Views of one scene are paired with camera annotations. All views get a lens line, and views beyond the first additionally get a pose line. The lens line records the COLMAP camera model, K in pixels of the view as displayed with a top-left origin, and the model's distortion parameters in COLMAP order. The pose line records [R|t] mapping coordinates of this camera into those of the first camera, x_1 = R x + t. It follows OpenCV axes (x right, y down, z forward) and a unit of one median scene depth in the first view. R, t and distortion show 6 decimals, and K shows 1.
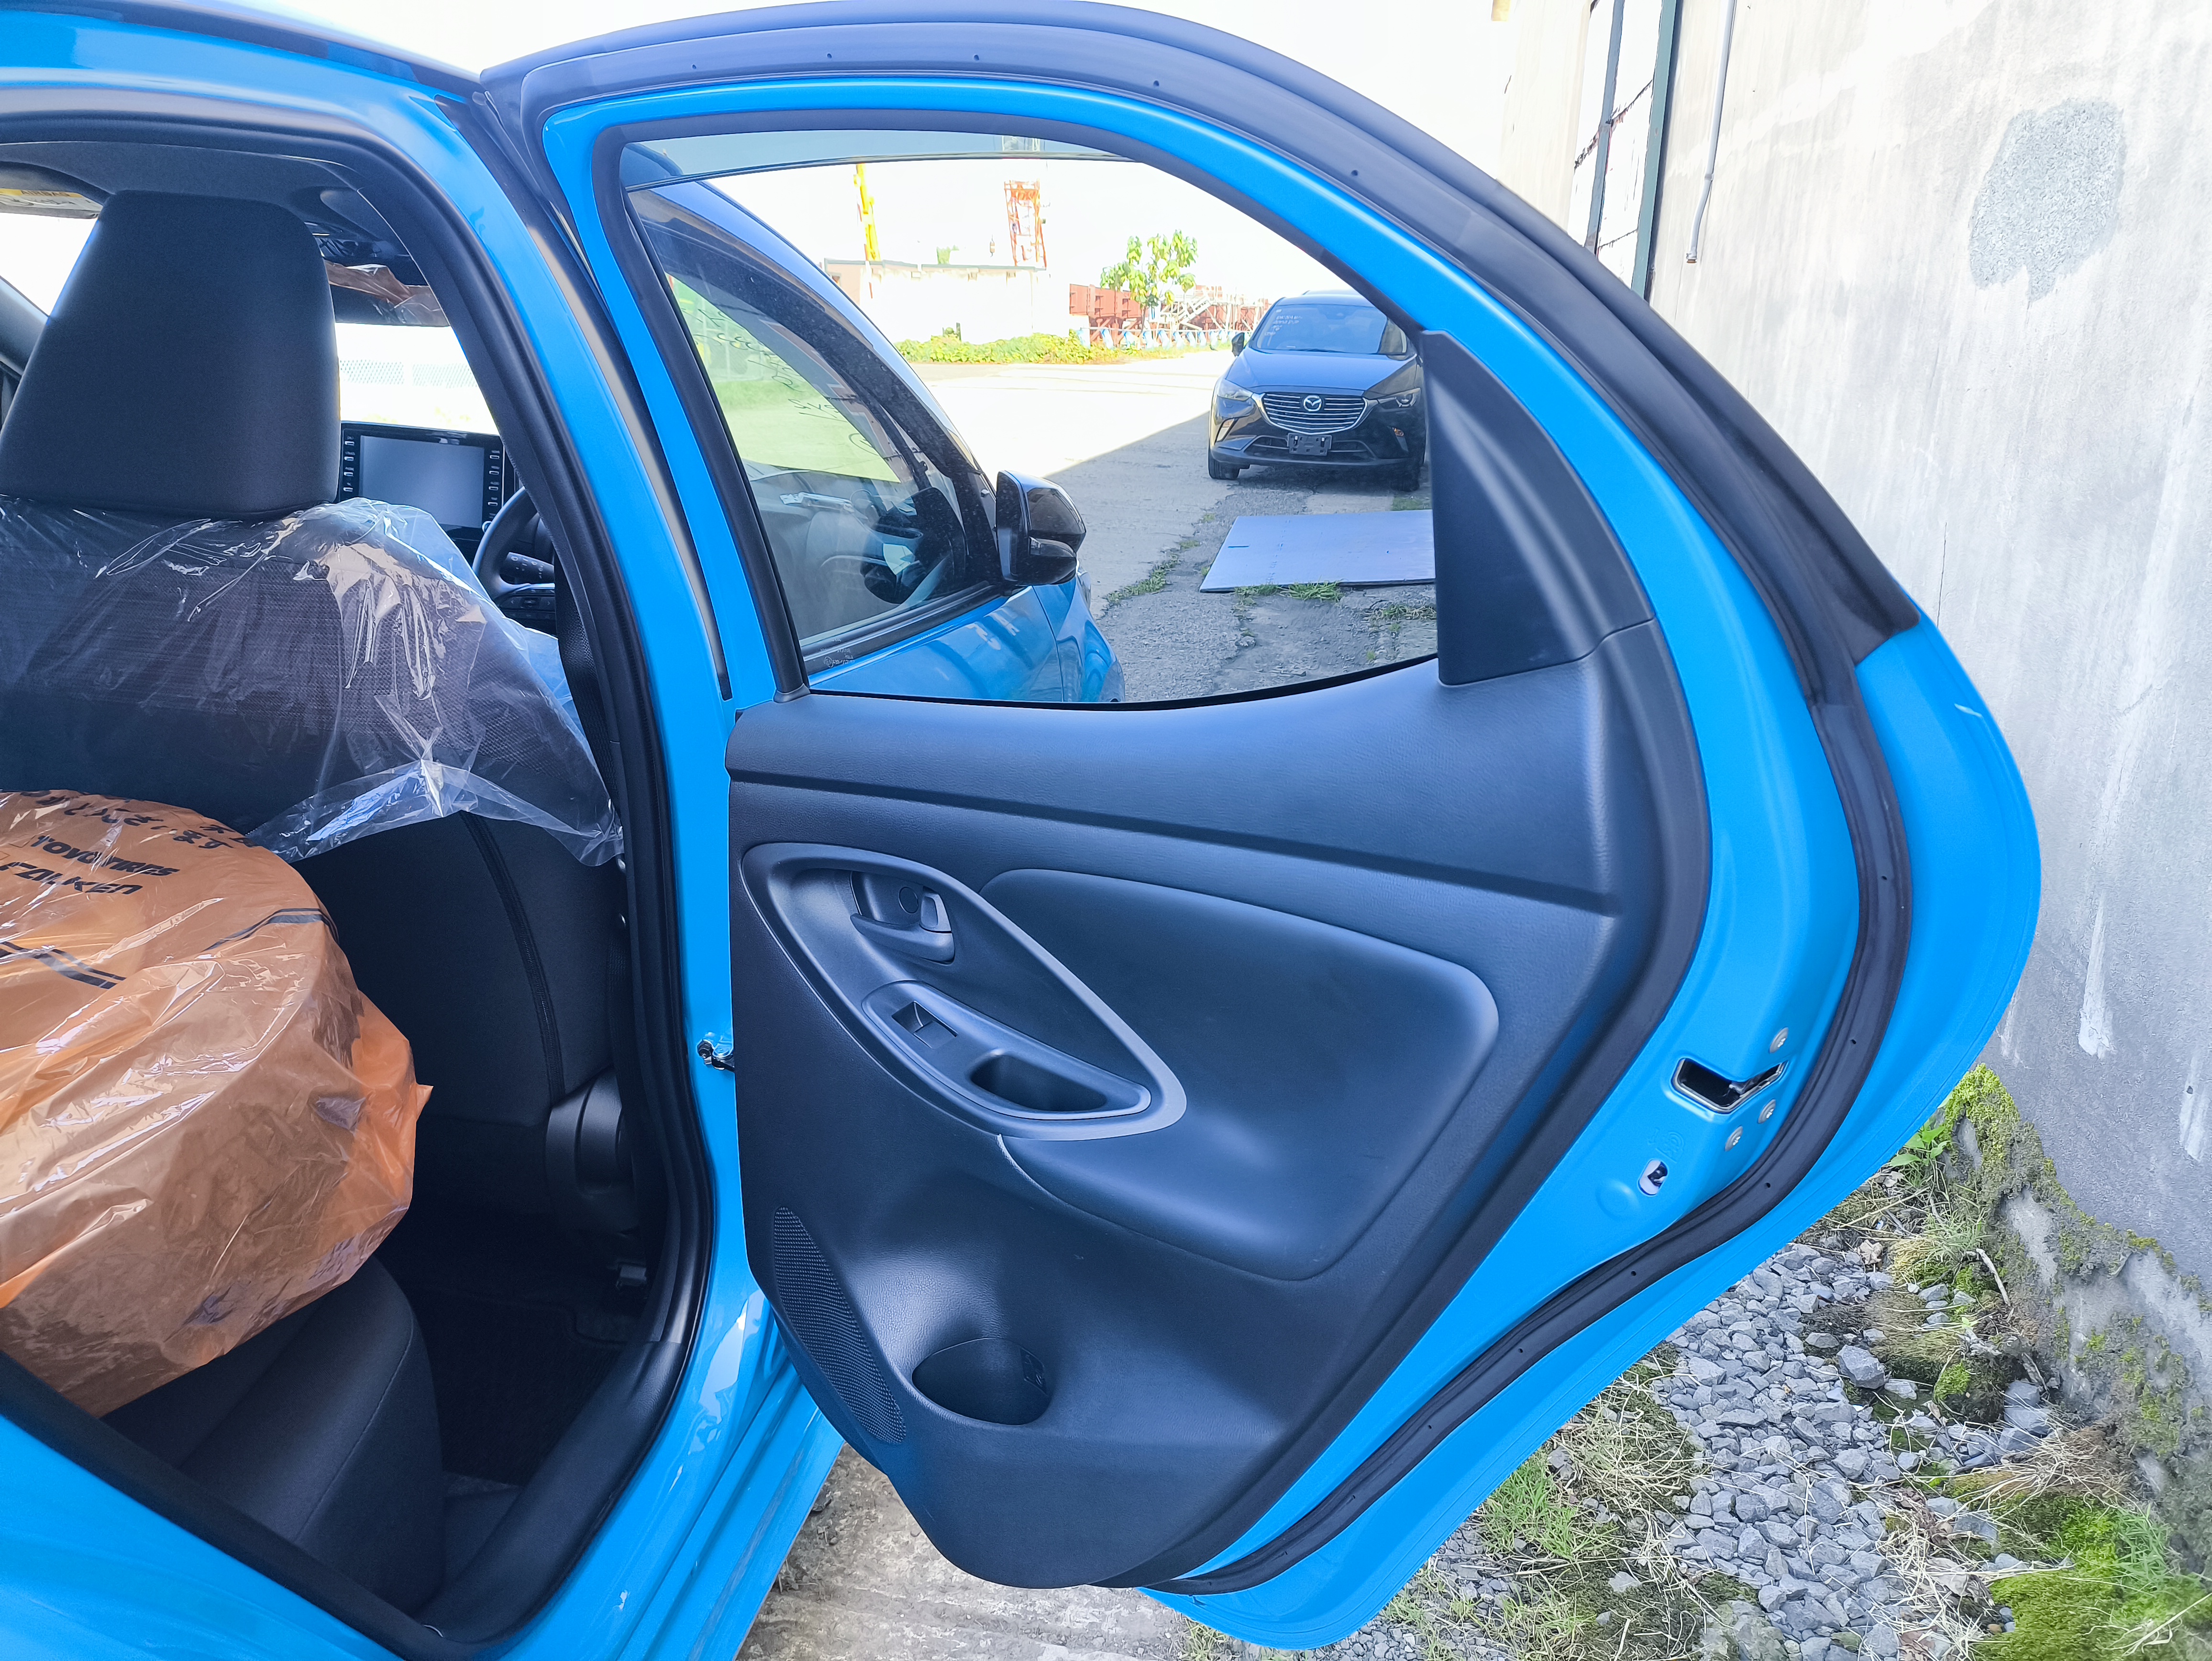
lens RADIAL K [[1618.5, 0, 1063.7], [0, 1618.5, 837.8], [0, 0, 1]] dist [0.004817, 0.005255]
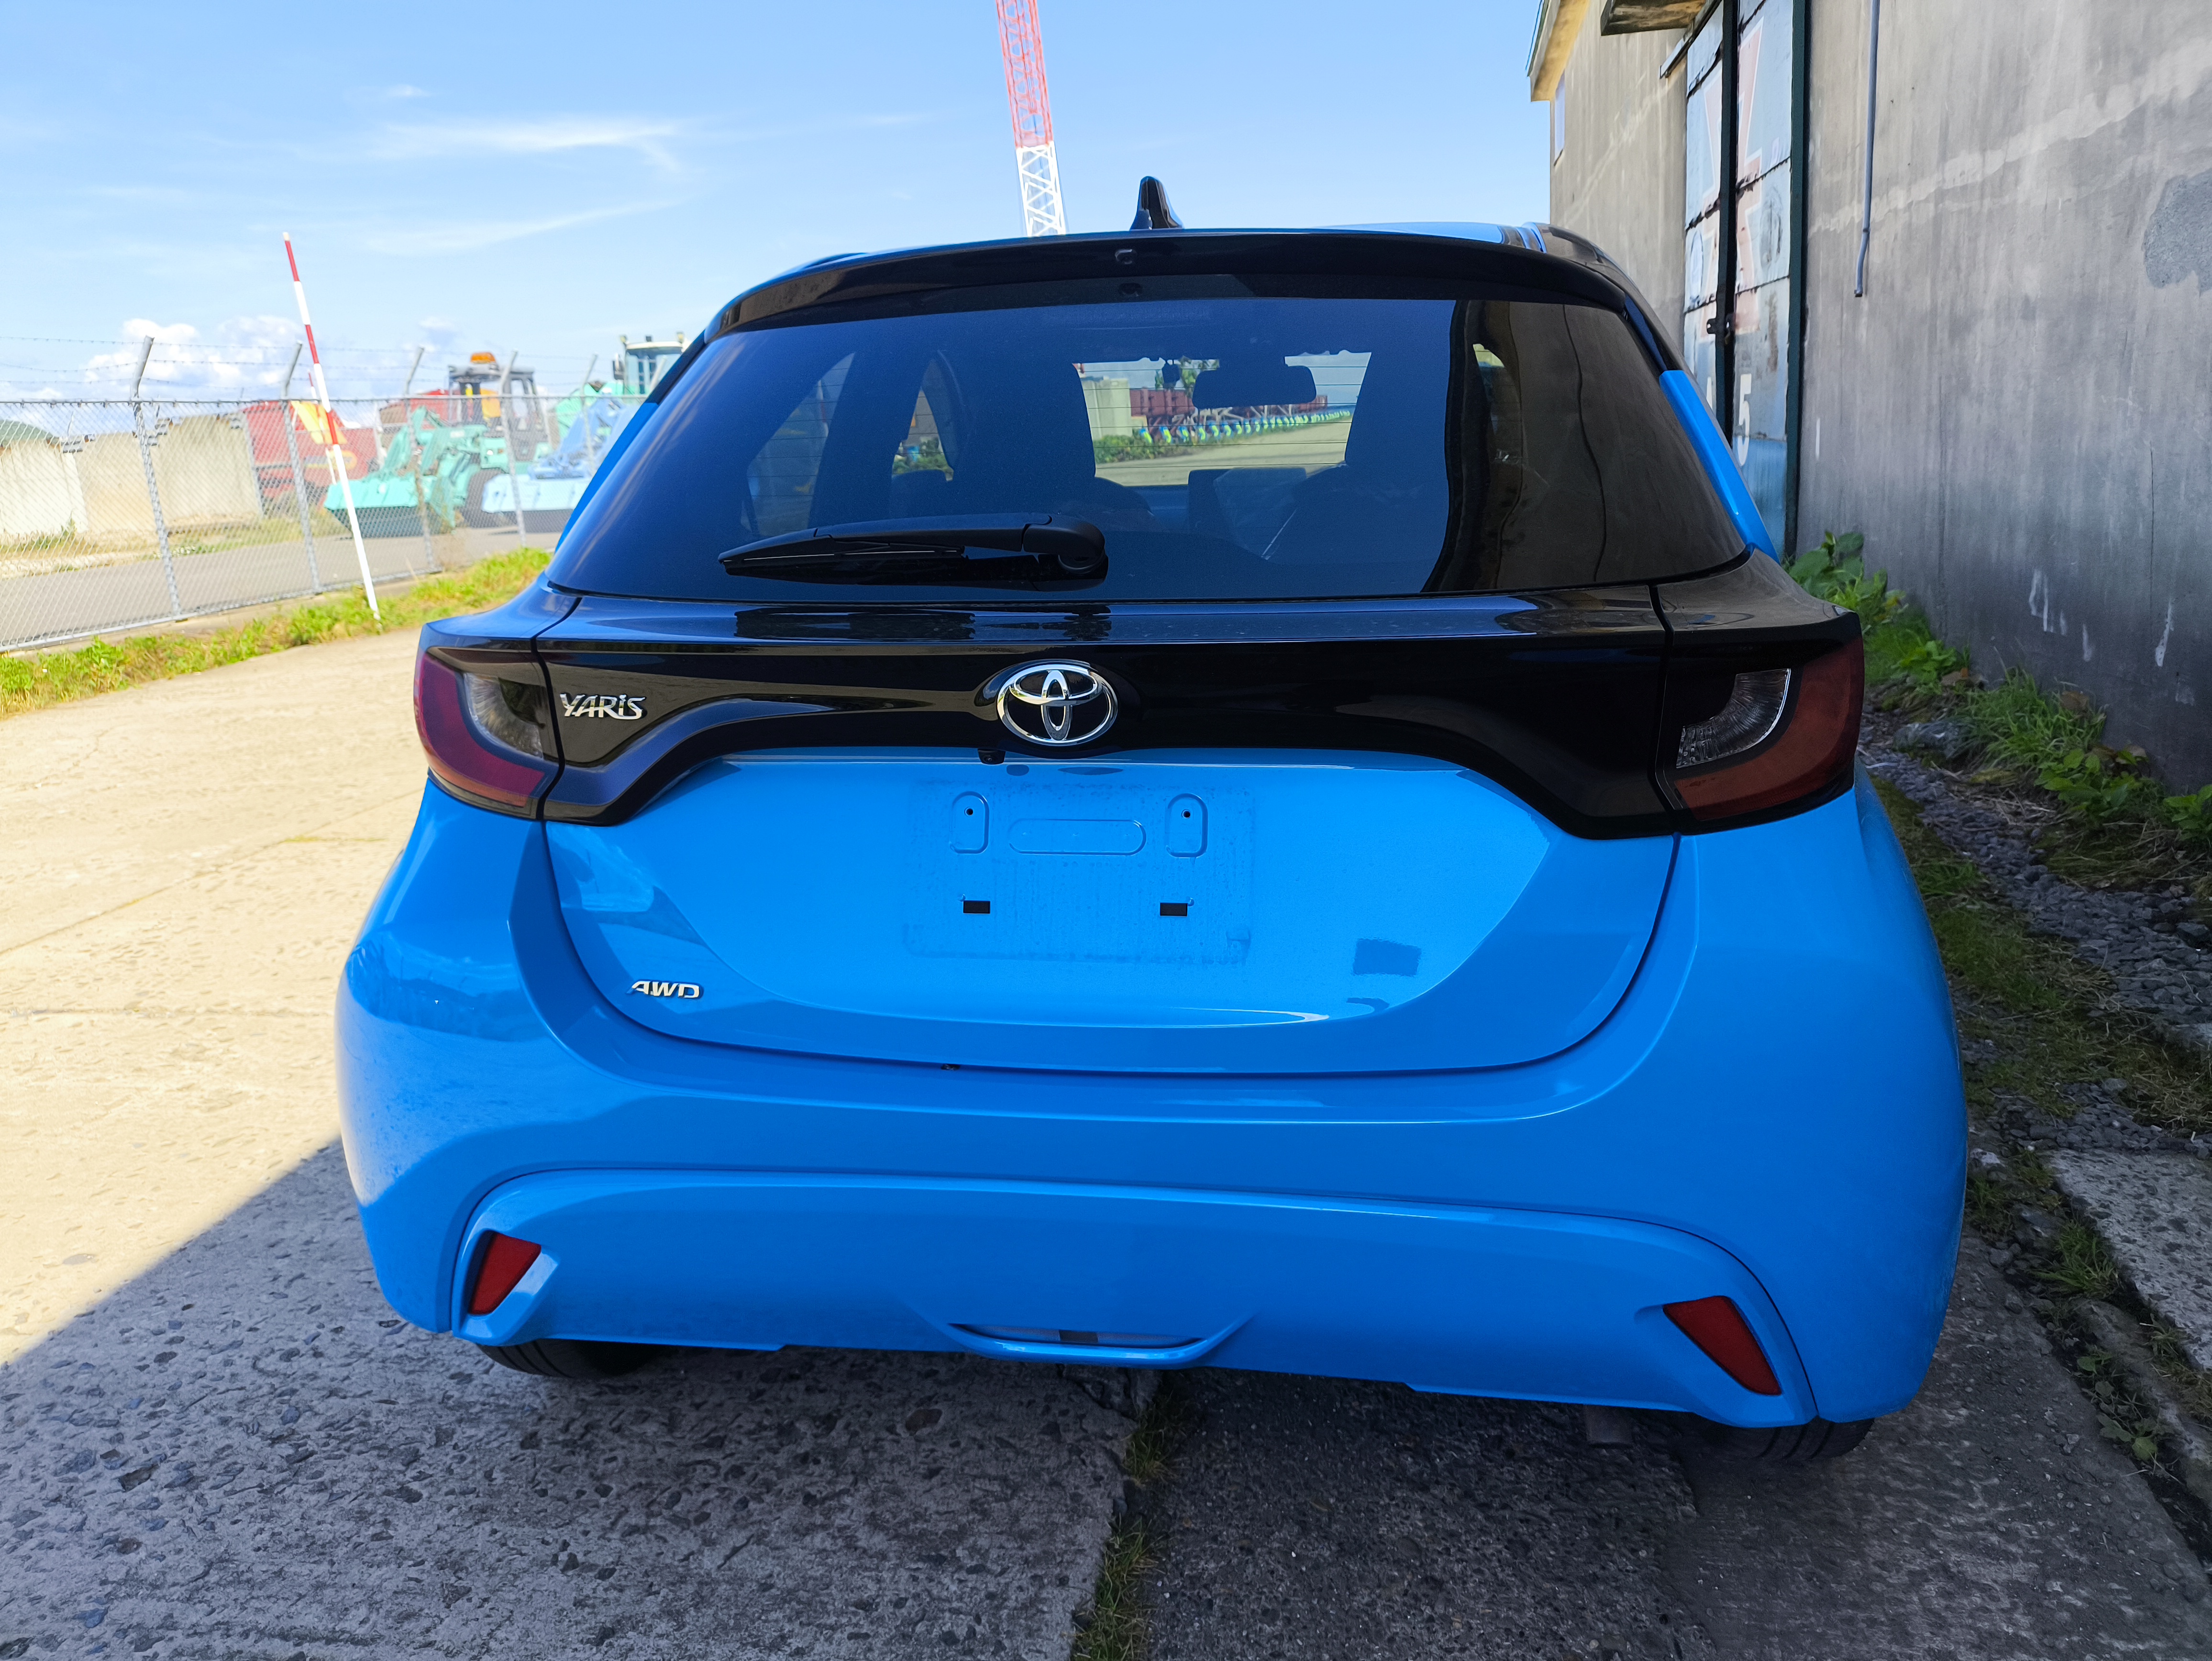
lens RADIAL K [[1623.7, 0, 1108.2], [0, 1623.7, 821.5], [0, 0, 1]] dist [-0.046947, 0.072142]
pose [[0.996067, -0.085102, -0.024660, -0.345089], [0.083424, 0.994549, -0.062545, 0.142460], [0.029848, 0.060242, 0.997737, -0.424756]]
